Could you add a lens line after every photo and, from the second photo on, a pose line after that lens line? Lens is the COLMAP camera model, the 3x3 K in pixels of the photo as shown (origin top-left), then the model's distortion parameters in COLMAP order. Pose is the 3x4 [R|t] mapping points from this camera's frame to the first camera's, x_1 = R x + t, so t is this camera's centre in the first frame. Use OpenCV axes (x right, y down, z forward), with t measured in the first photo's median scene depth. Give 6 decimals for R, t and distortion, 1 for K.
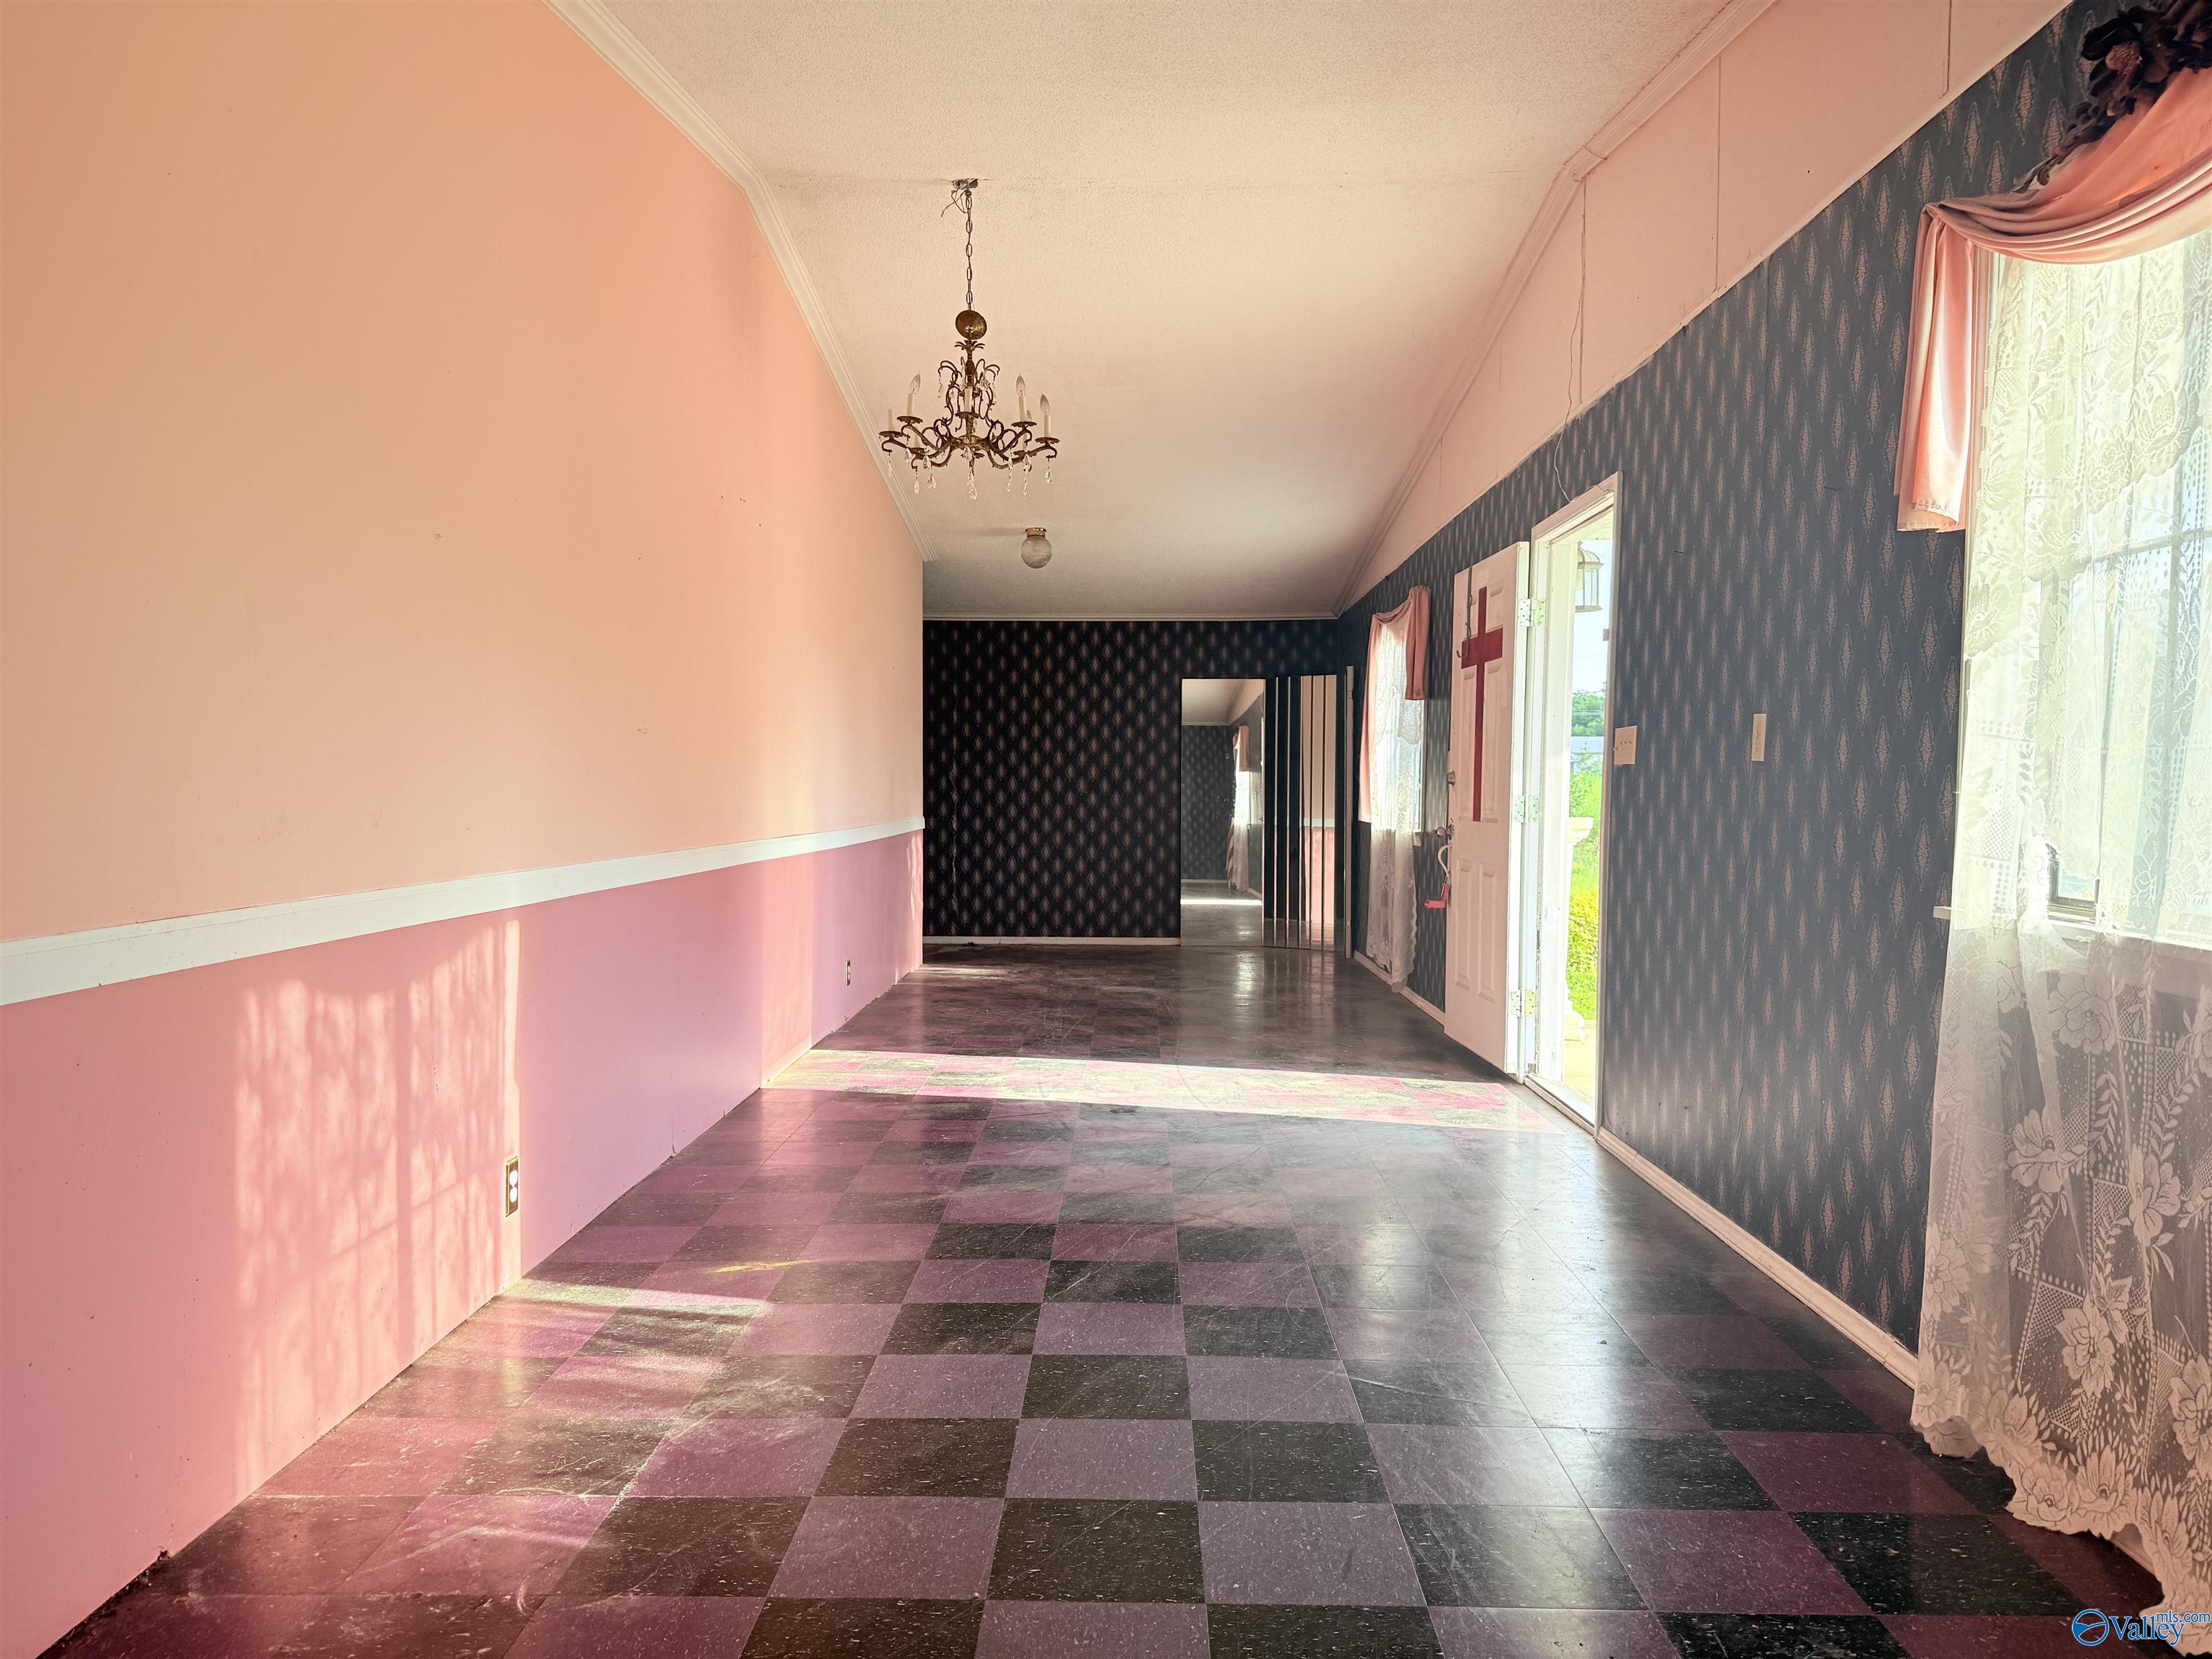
lens RADIAL K [[1556.5, 0, 1187.2], [0, 1556.5, 818.2], [0, 0, 1]] dist [0.064154, -0.071350]
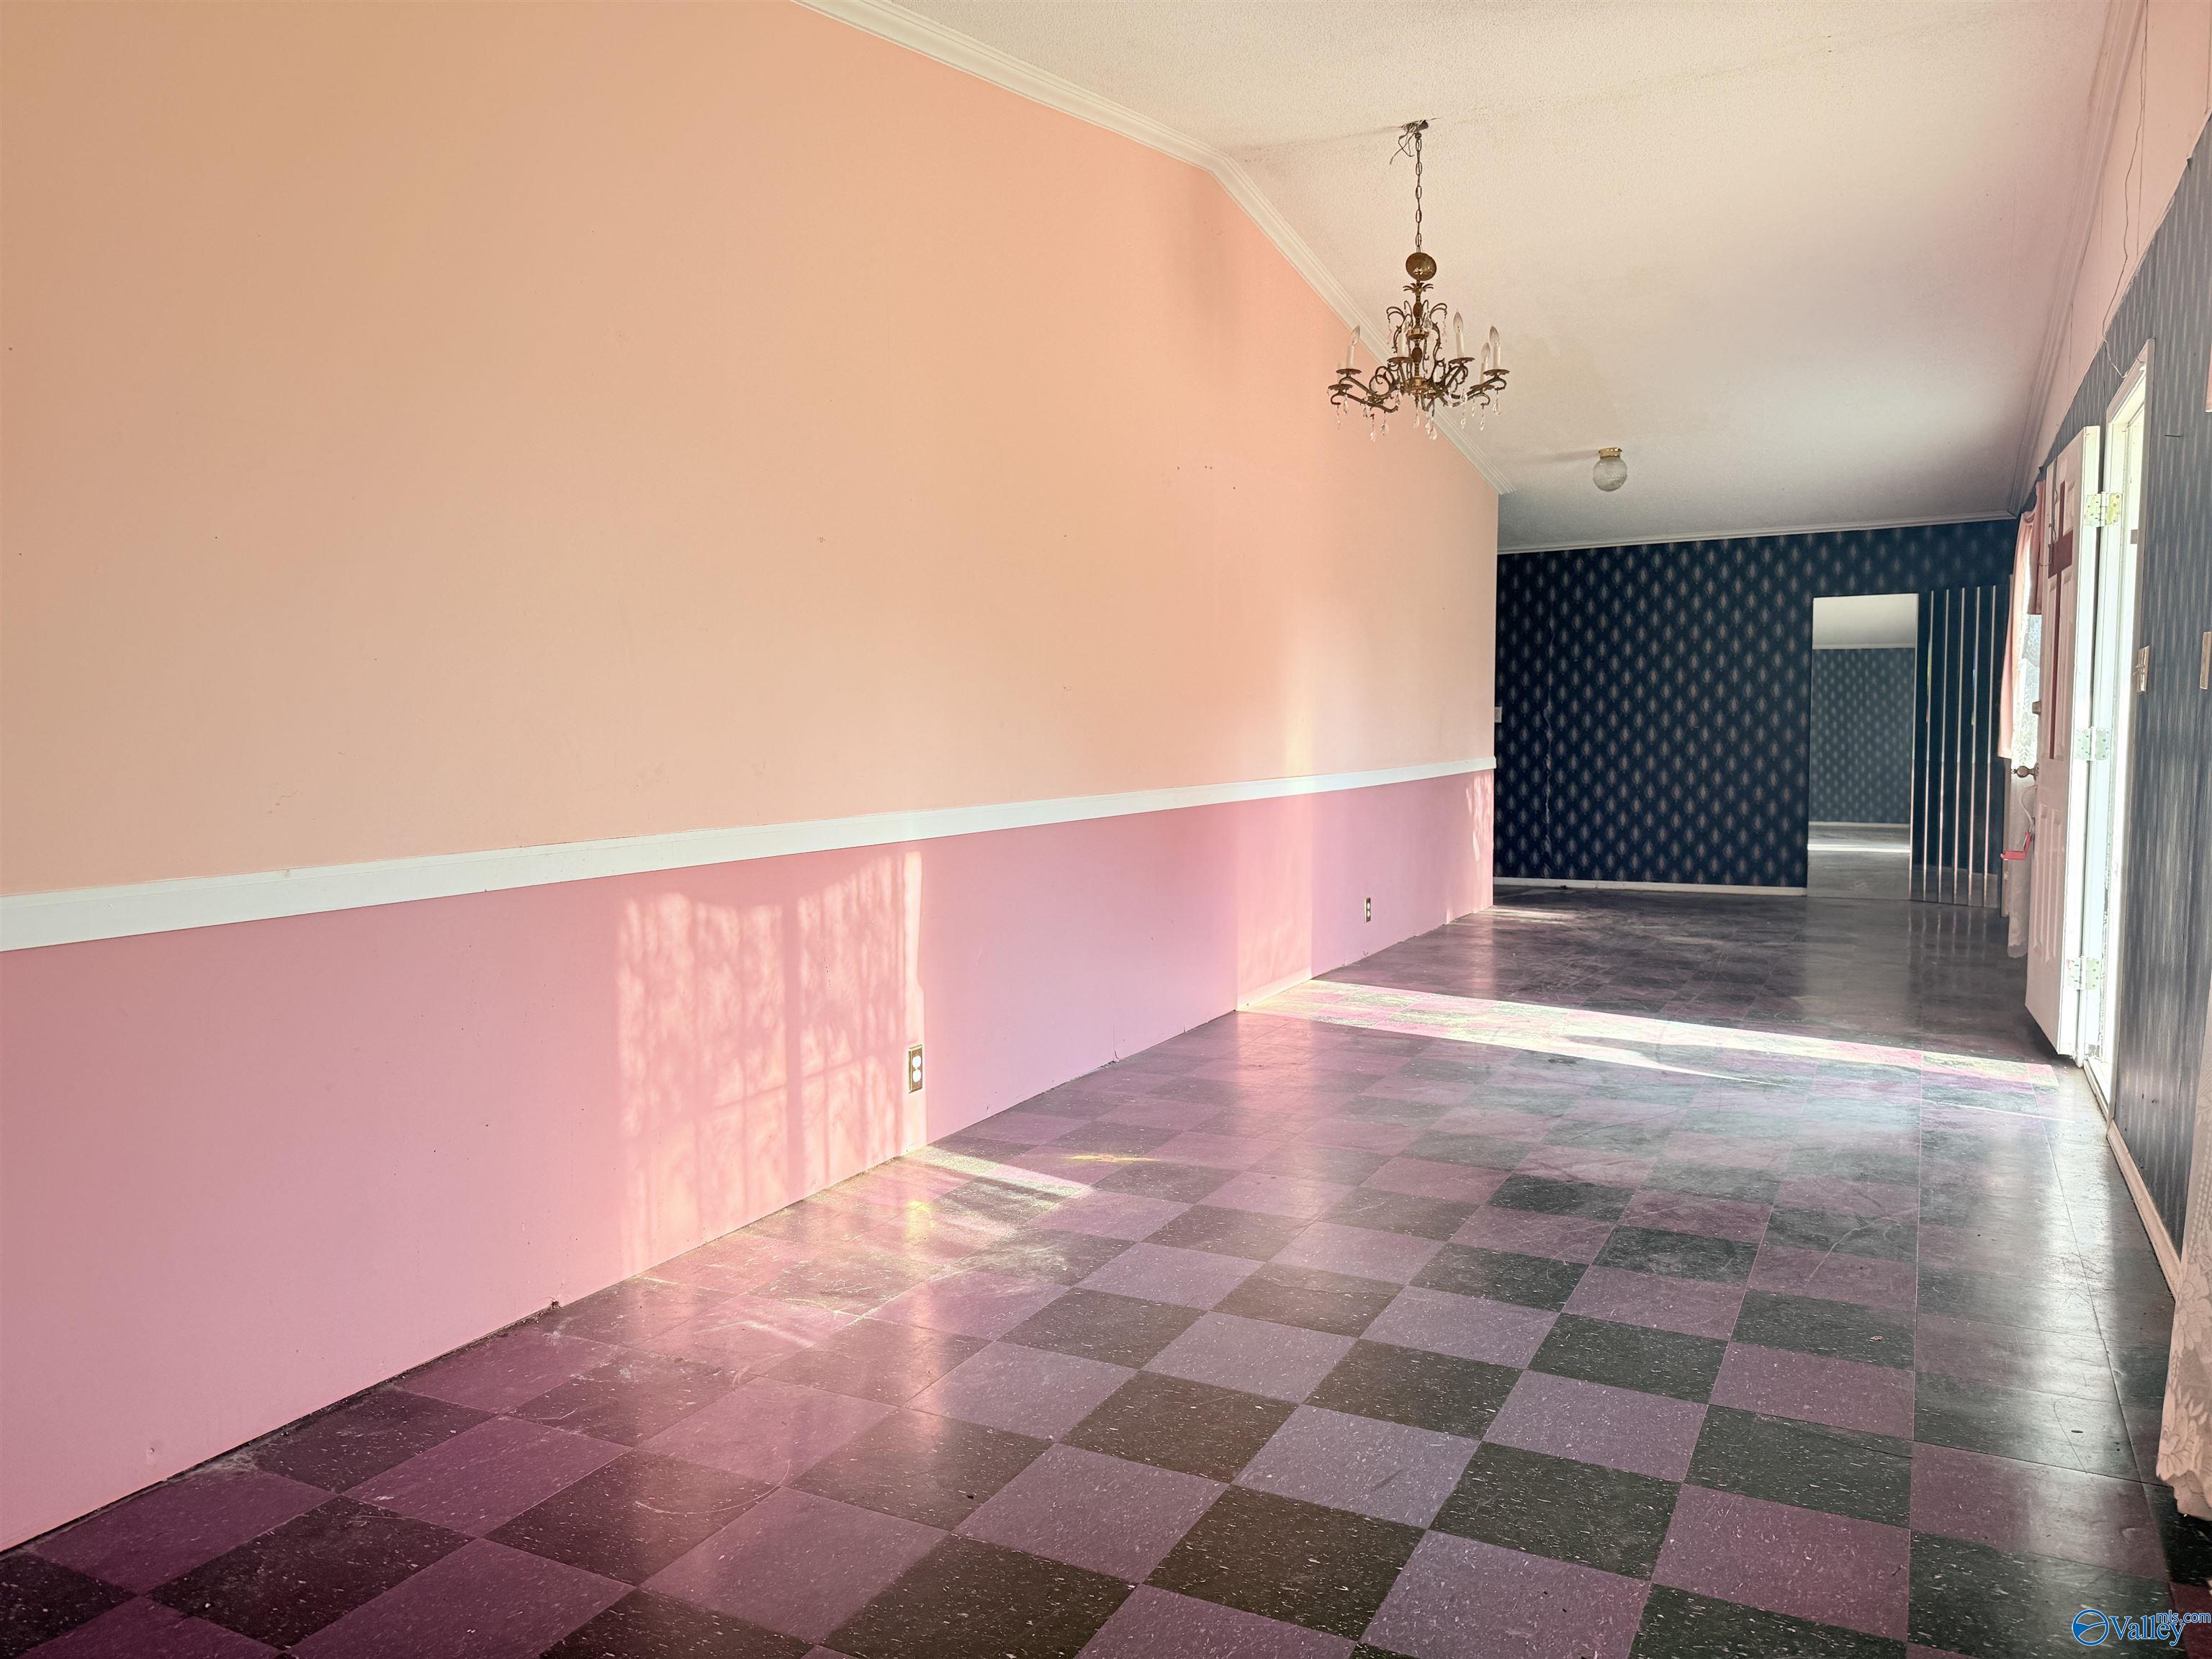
lens RADIAL K [[1556.5, 0, 1109.3], [0, 1556.5, 821.5], [0, 0, 1]] dist [0.064154, -0.071350]
pose [[0.897870, 0.013591, -0.440050, 0.230702], [0.005548, 0.999095, 0.042178, -0.007083], [0.440225, -0.040312, 0.896982, -0.004685]]
